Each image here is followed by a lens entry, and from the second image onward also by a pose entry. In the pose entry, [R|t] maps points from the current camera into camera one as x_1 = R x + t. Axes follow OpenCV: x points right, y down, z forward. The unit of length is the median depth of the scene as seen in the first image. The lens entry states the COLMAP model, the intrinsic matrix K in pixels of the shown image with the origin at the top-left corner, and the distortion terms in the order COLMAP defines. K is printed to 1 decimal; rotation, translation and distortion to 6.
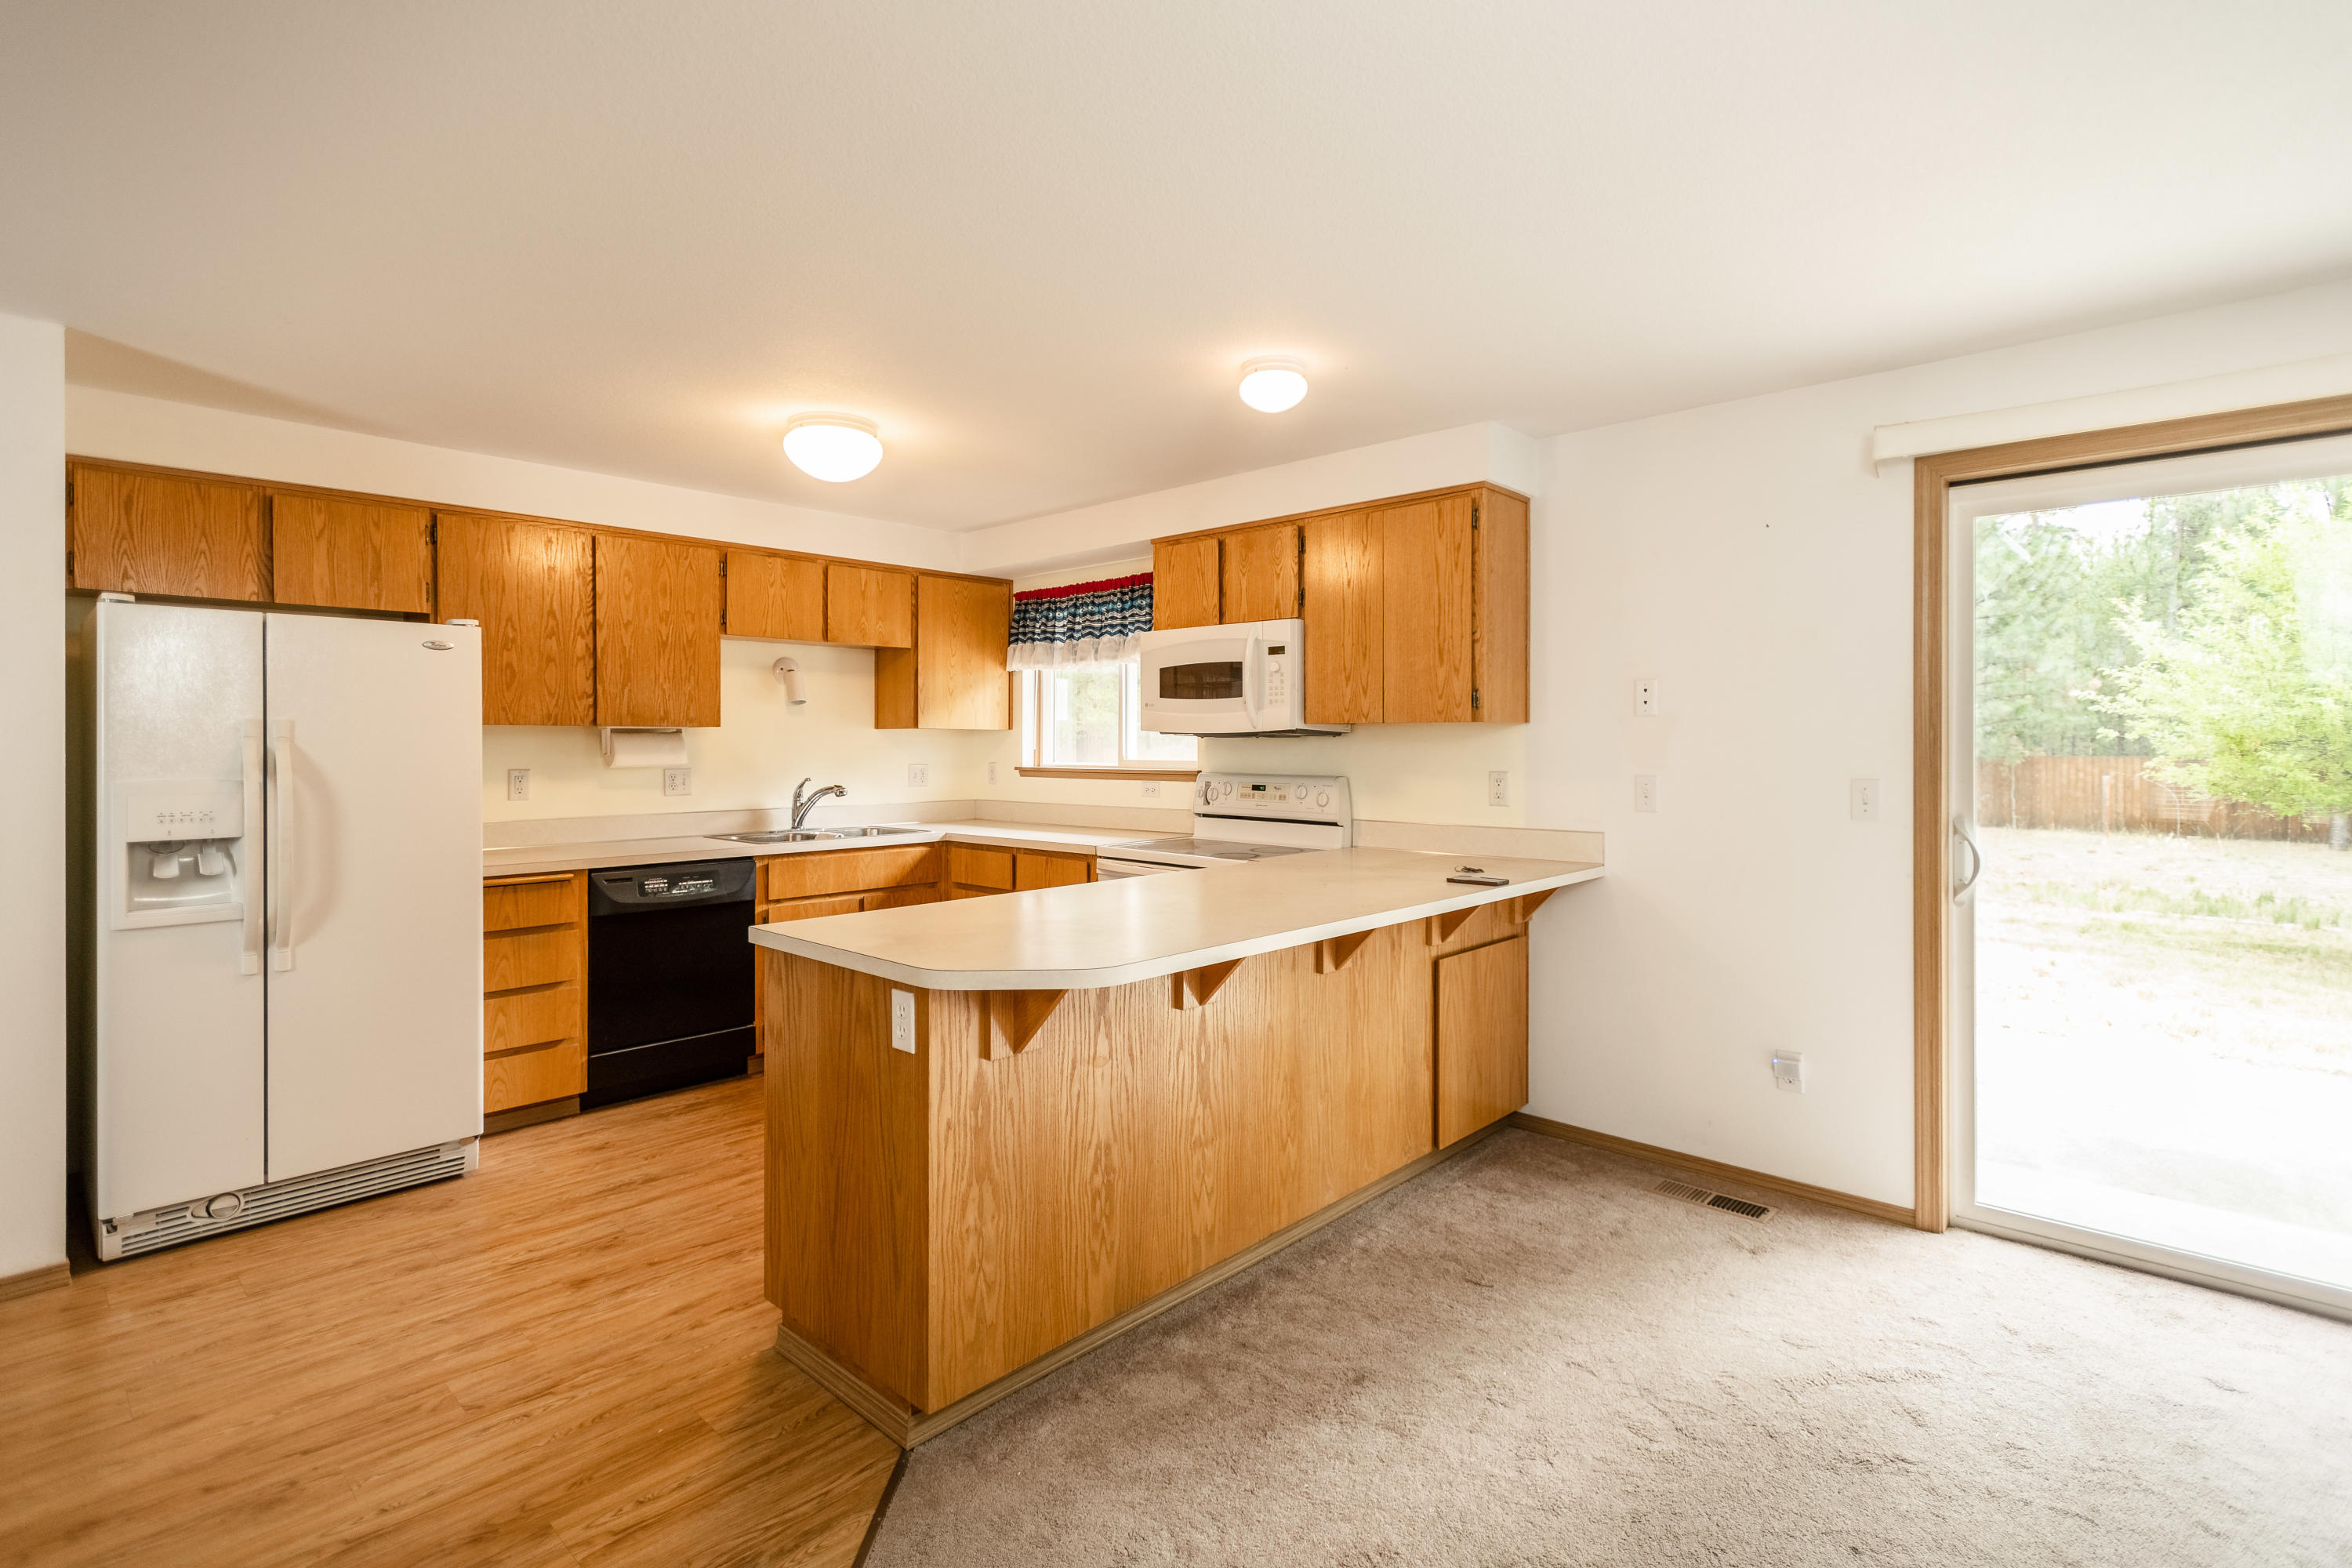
lens RADIAL K [[1136.0, 0, 1153.4], [0, 1136.0, 743.2], [0, 0, 1]] dist [0.000882, 0.000118]
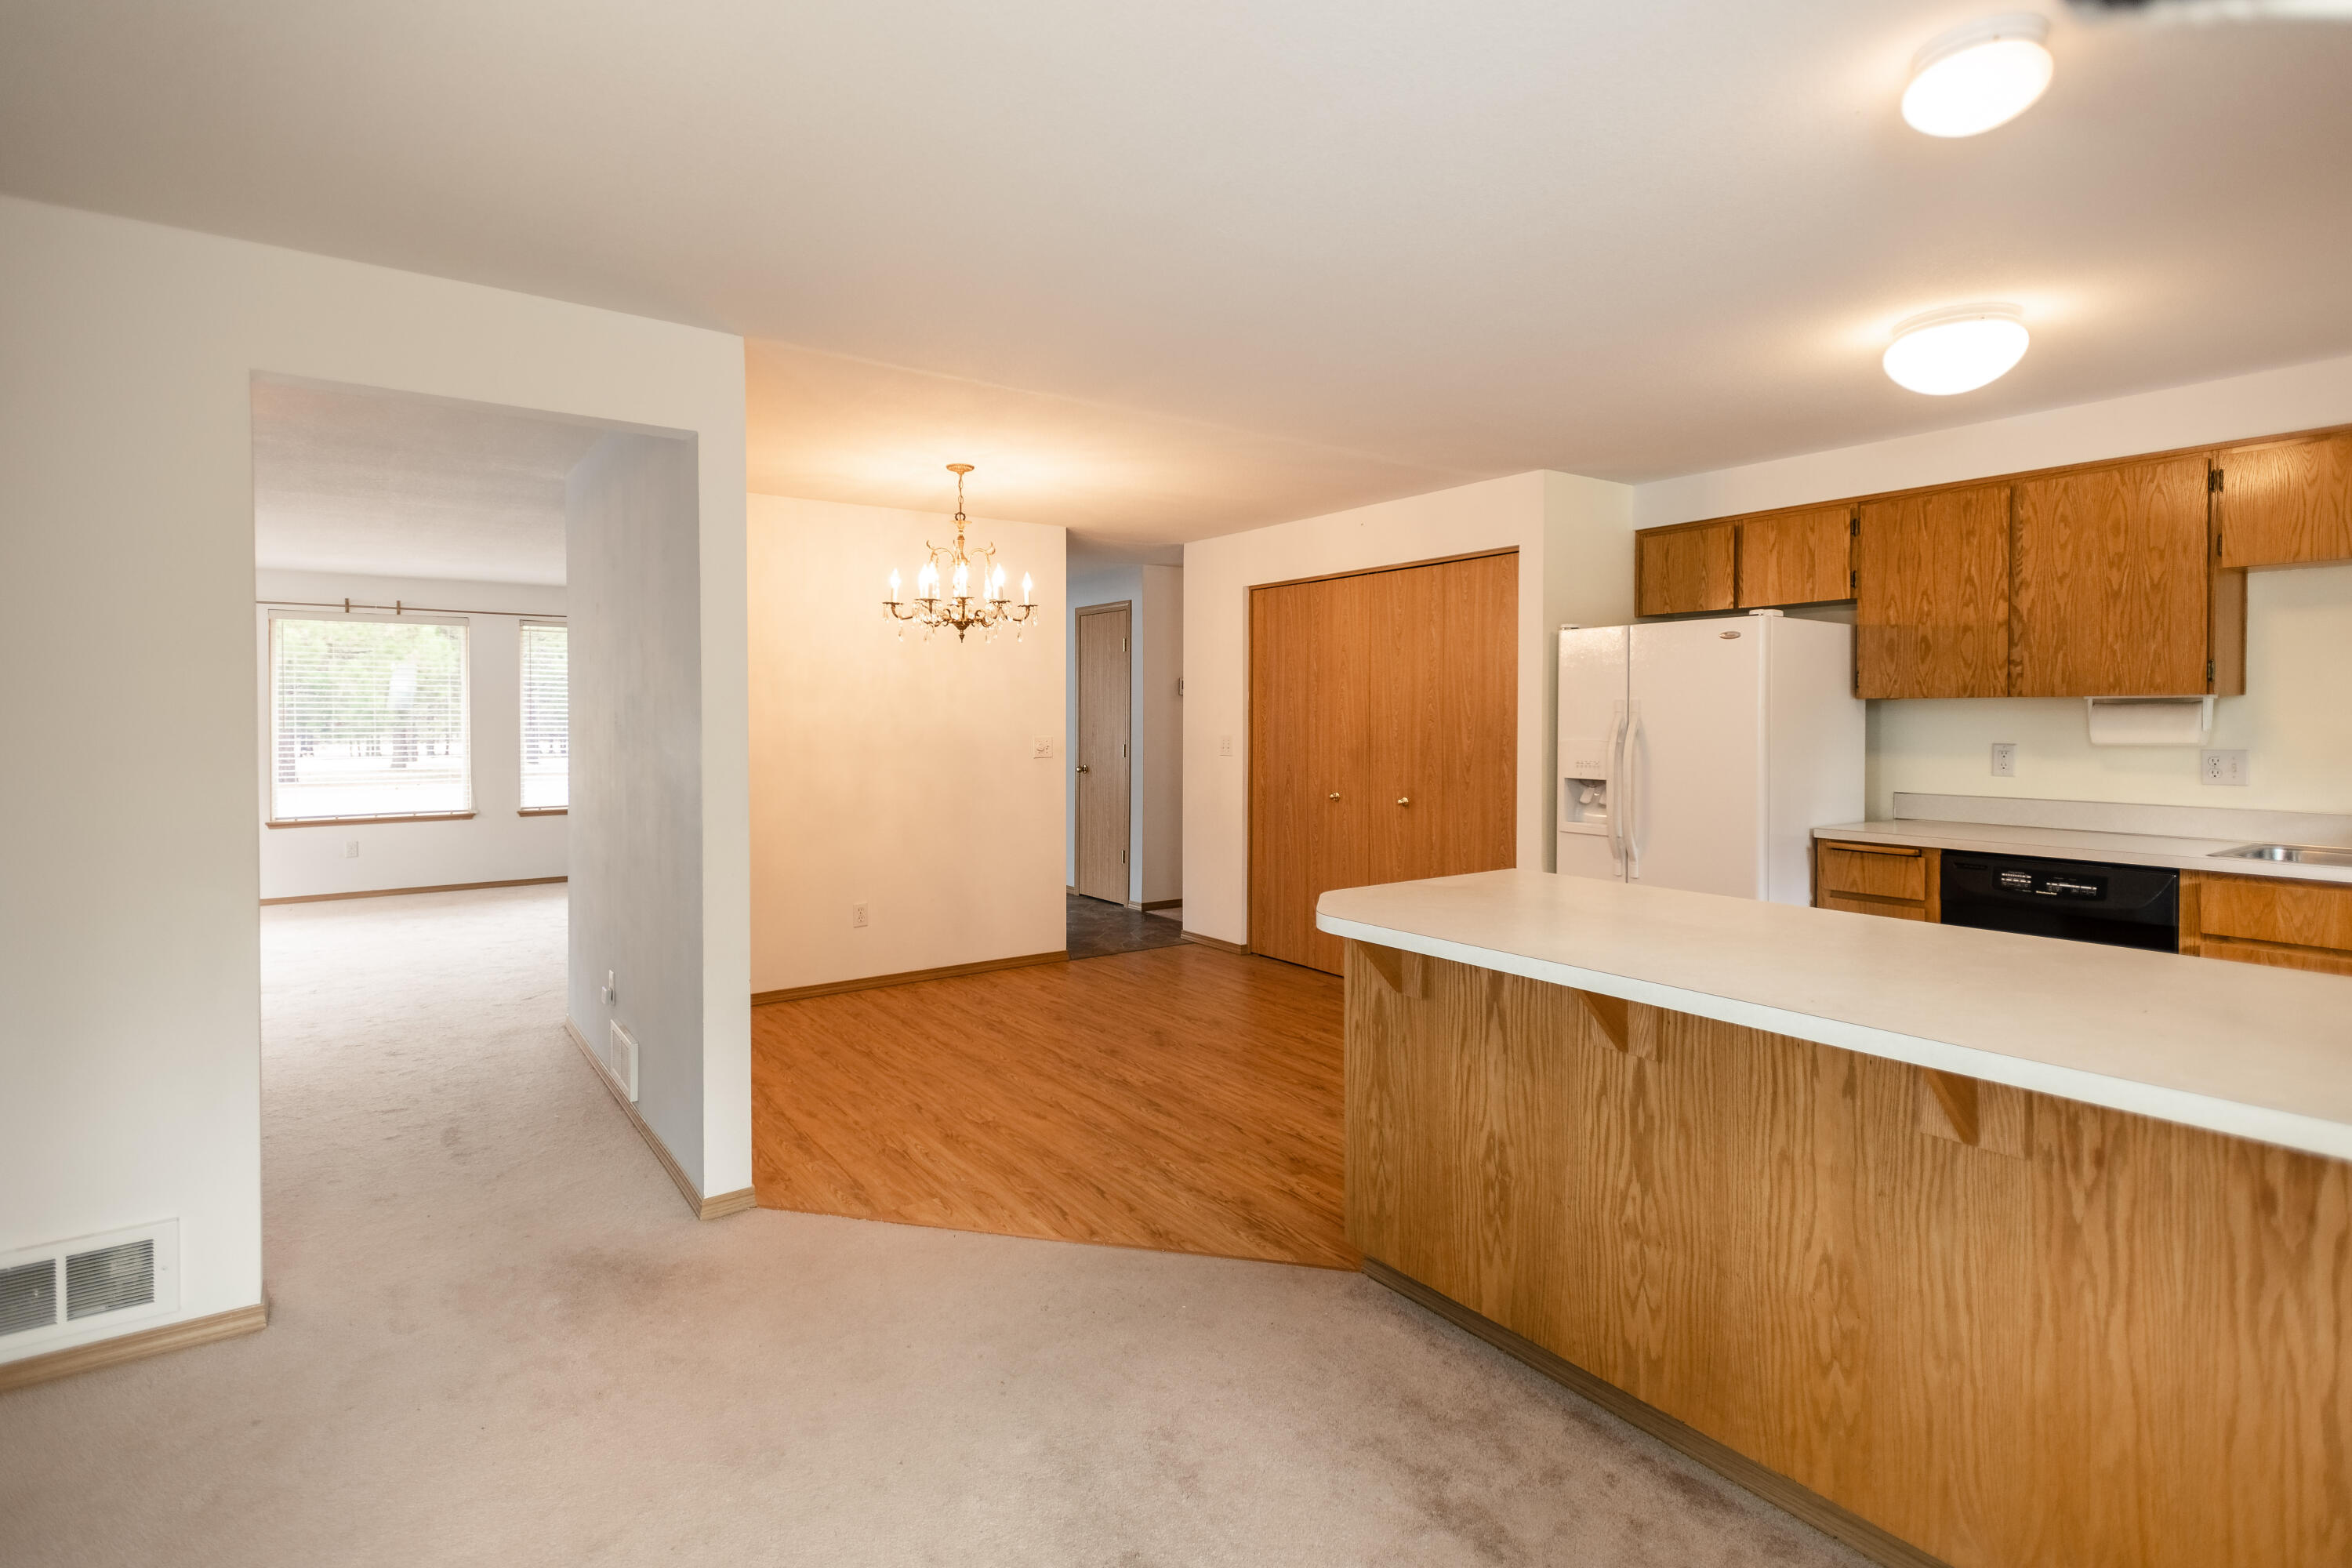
lens RADIAL K [[1136.0, 0, 1153.4], [0, 1136.0, 743.2], [0, 0, 1]] dist [0.000882, 0.000118]
pose [[-0.215992, 0.022292, -0.976141, 0.662108], [0.000763, 0.999743, 0.022662, 0.000467], [0.976395, 0.004150, -0.215954, 0.649129]]
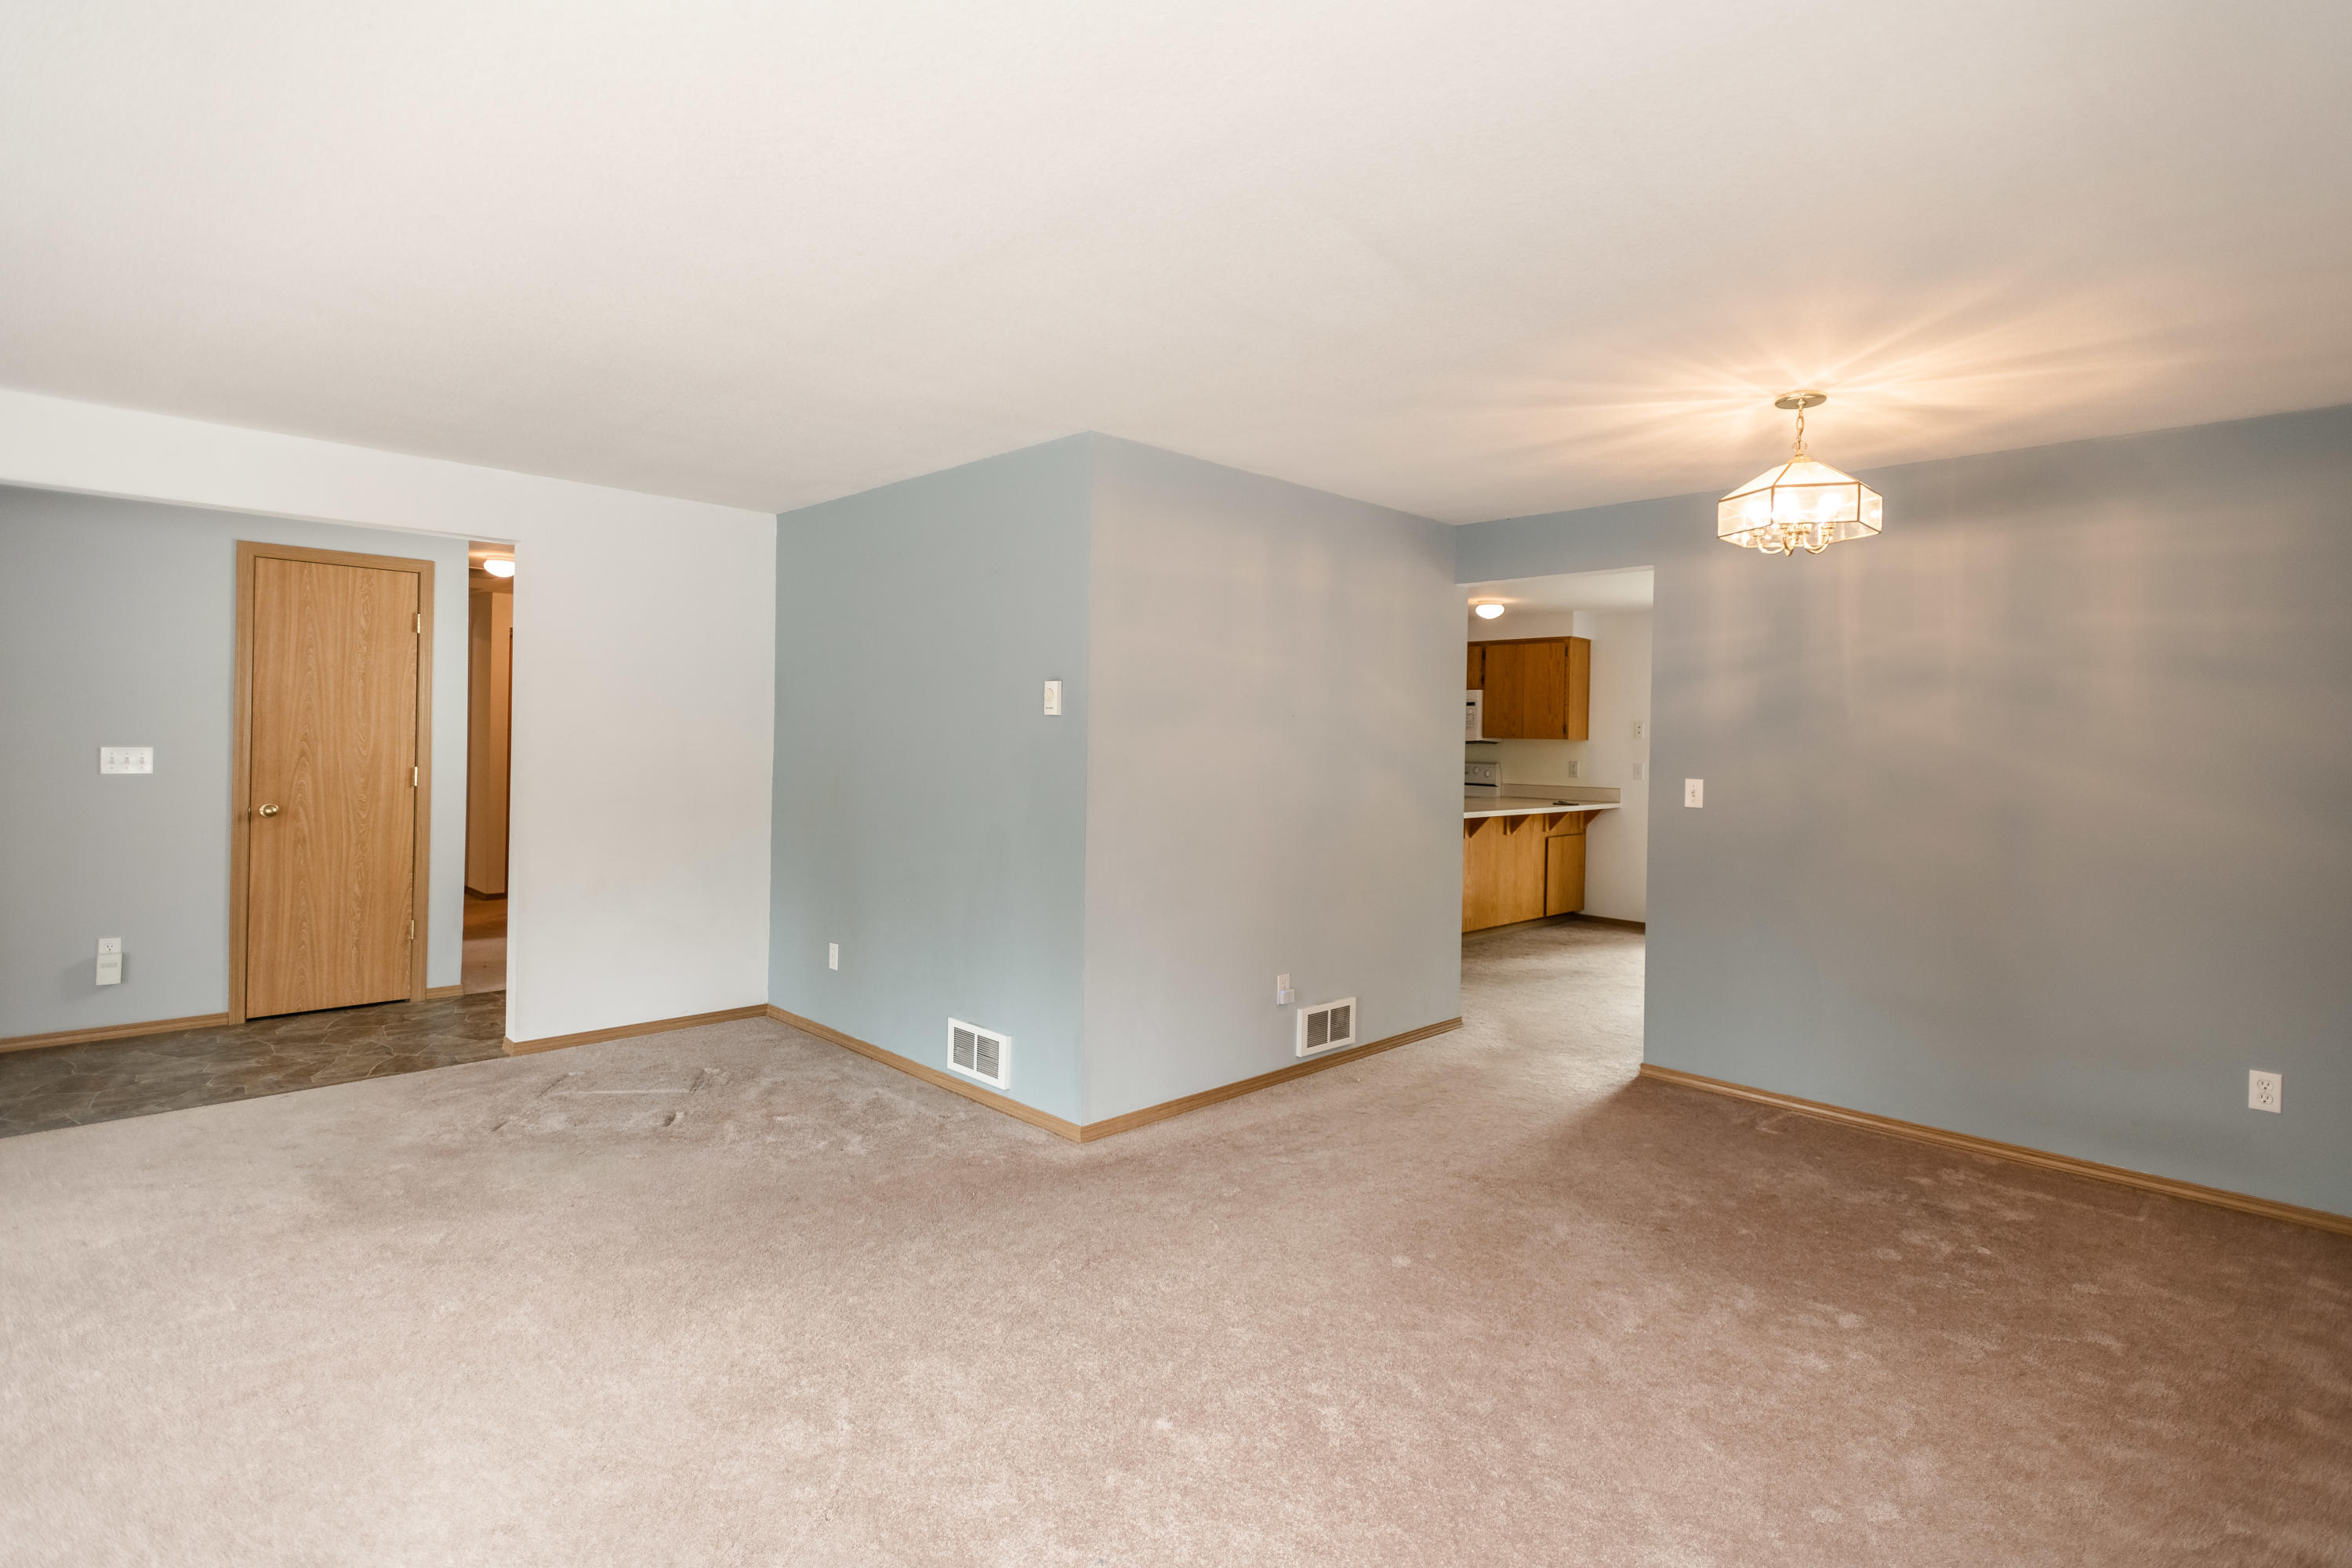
lens RADIAL K [[1136.0, 0, 1153.4], [0, 1136.0, 743.2], [0, 0, 1]] dist [0.000882, 0.000118]
pose [[0.998545, 0.016710, -0.051271, -0.455947], [-0.016590, 0.999859, 0.002754, -0.000204], [0.051310, -0.001899, 0.998681, -1.419489]]
